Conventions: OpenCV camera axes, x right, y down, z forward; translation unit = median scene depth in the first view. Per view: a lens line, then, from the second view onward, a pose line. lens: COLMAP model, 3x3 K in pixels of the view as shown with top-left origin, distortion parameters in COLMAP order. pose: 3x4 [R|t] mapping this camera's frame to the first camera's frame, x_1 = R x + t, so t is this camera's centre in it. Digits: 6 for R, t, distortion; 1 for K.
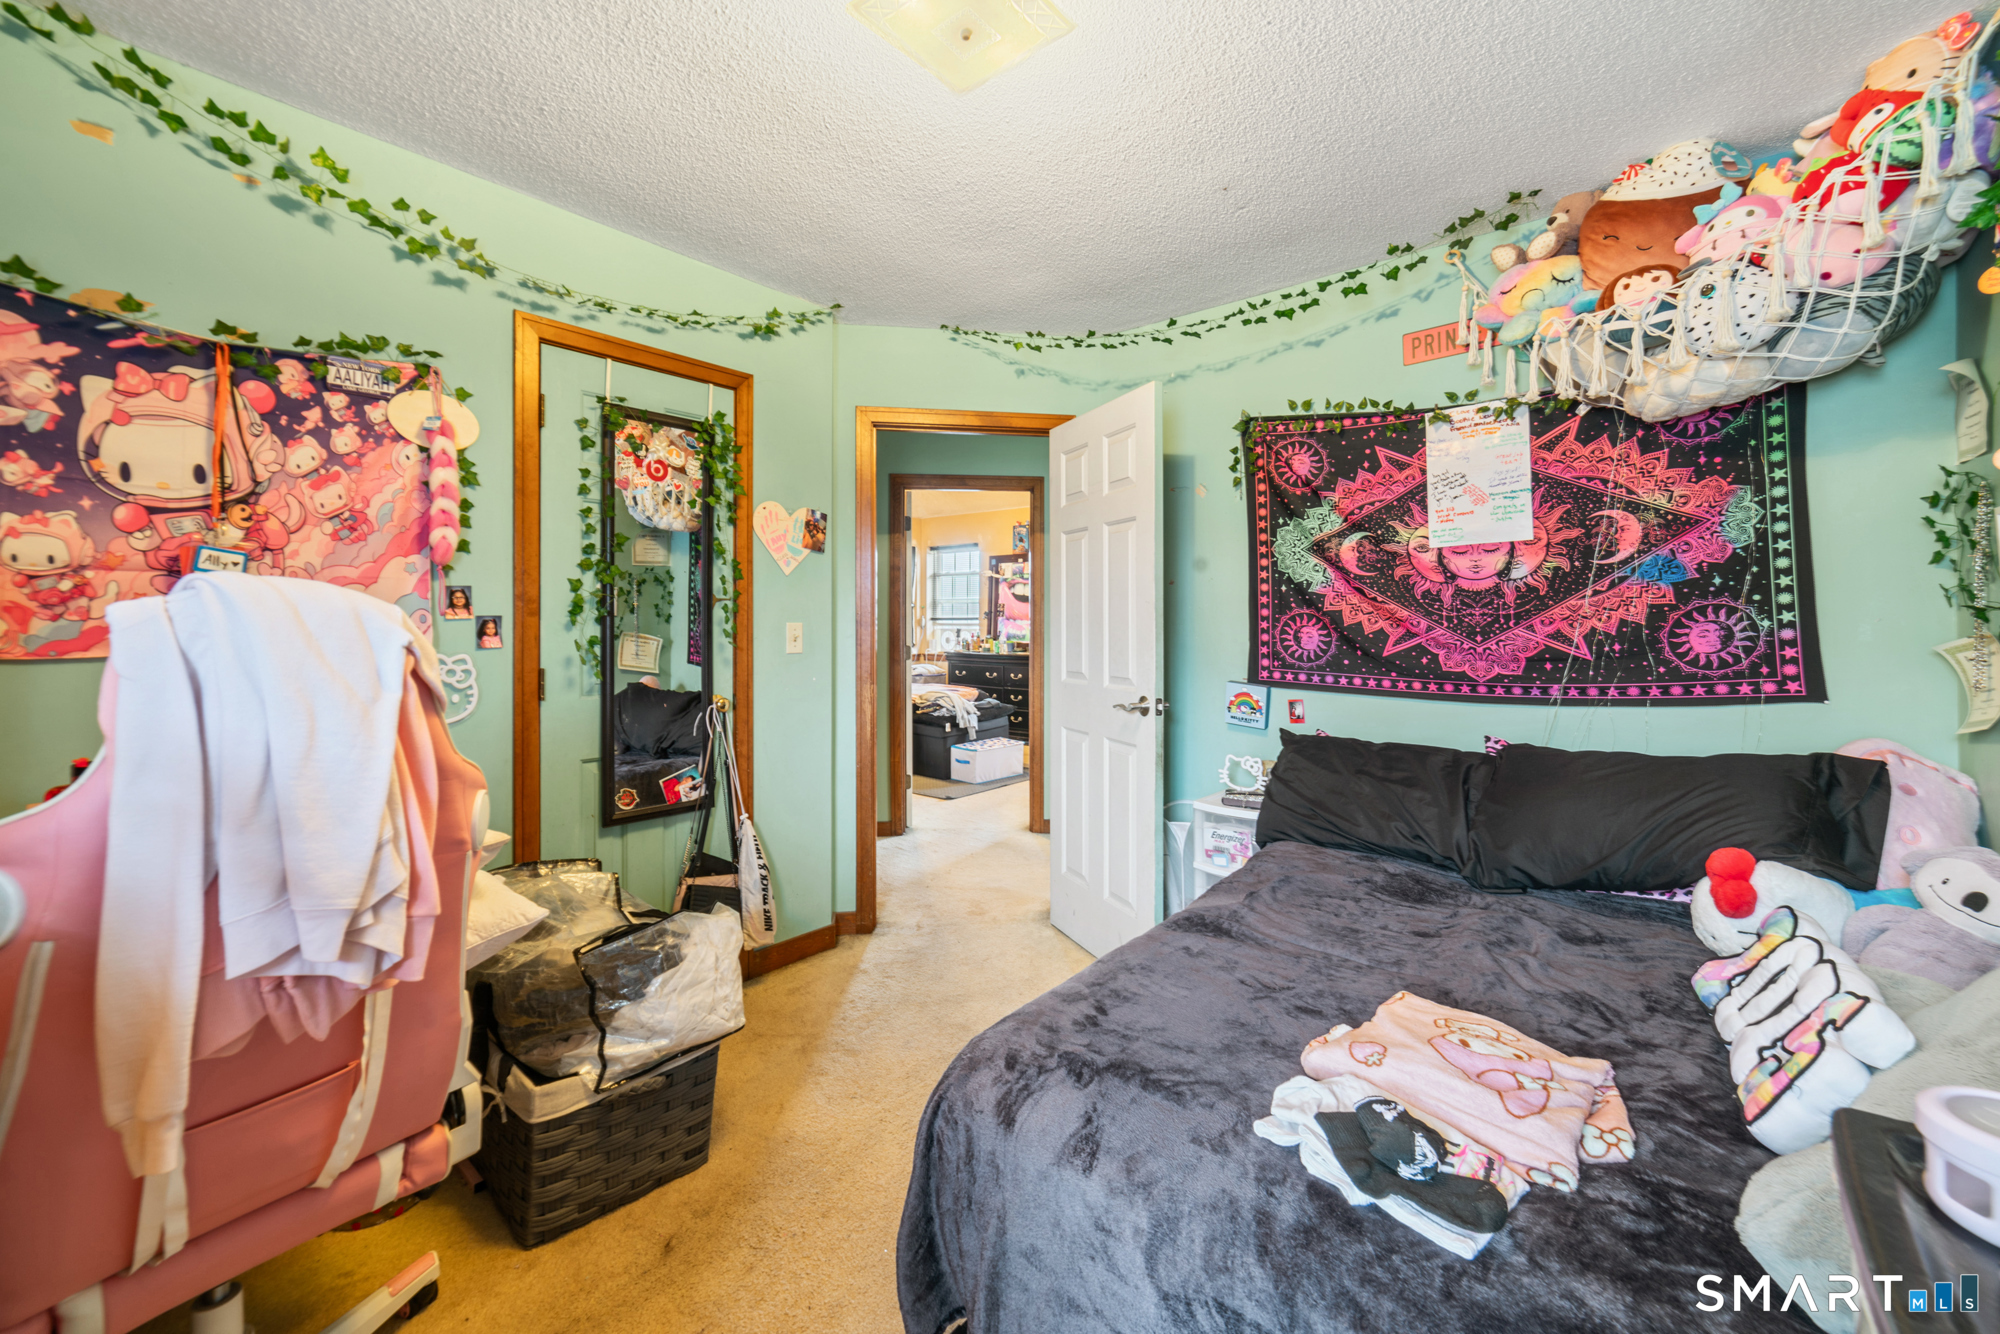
lens RADIAL K [[785.9, 0, 1006.2], [0, 785.9, 641.3], [0, 0, 1]] dist [-0.008261, 0.006945]
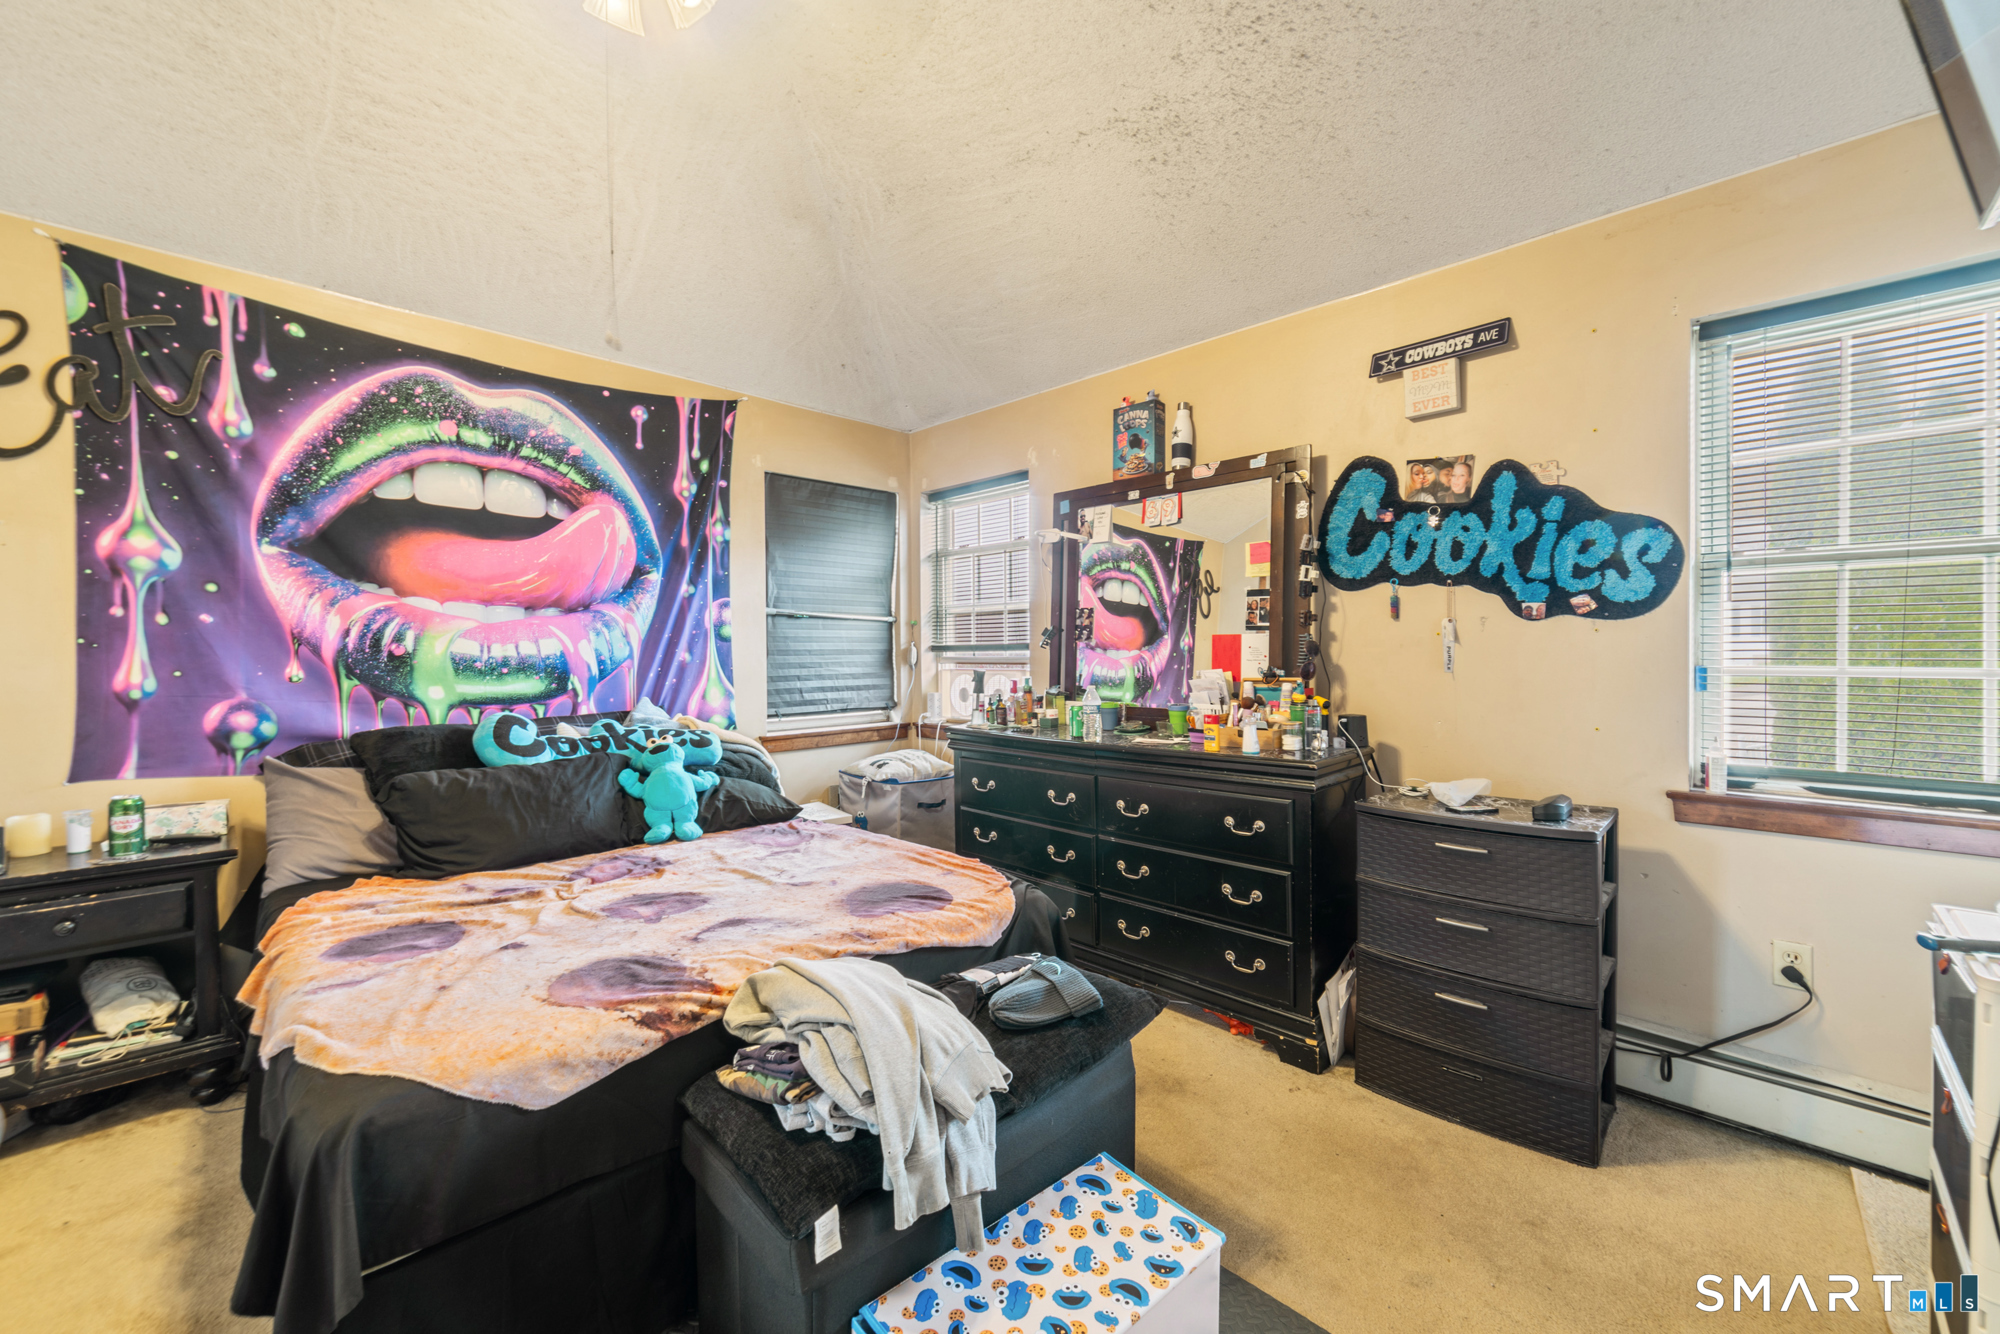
lens RADIAL K [[805.6, 0, 1000.0], [0, 805.6, 667.0], [0, 0, 1]] dist [-0.007404, 0.000084]
pose [[0.995759, -0.004026, -0.091916, -0.011425], [0.003371, 0.999968, -0.007283, -0.014885], [0.091942, 0.006942, 0.995740, 0.574229]]
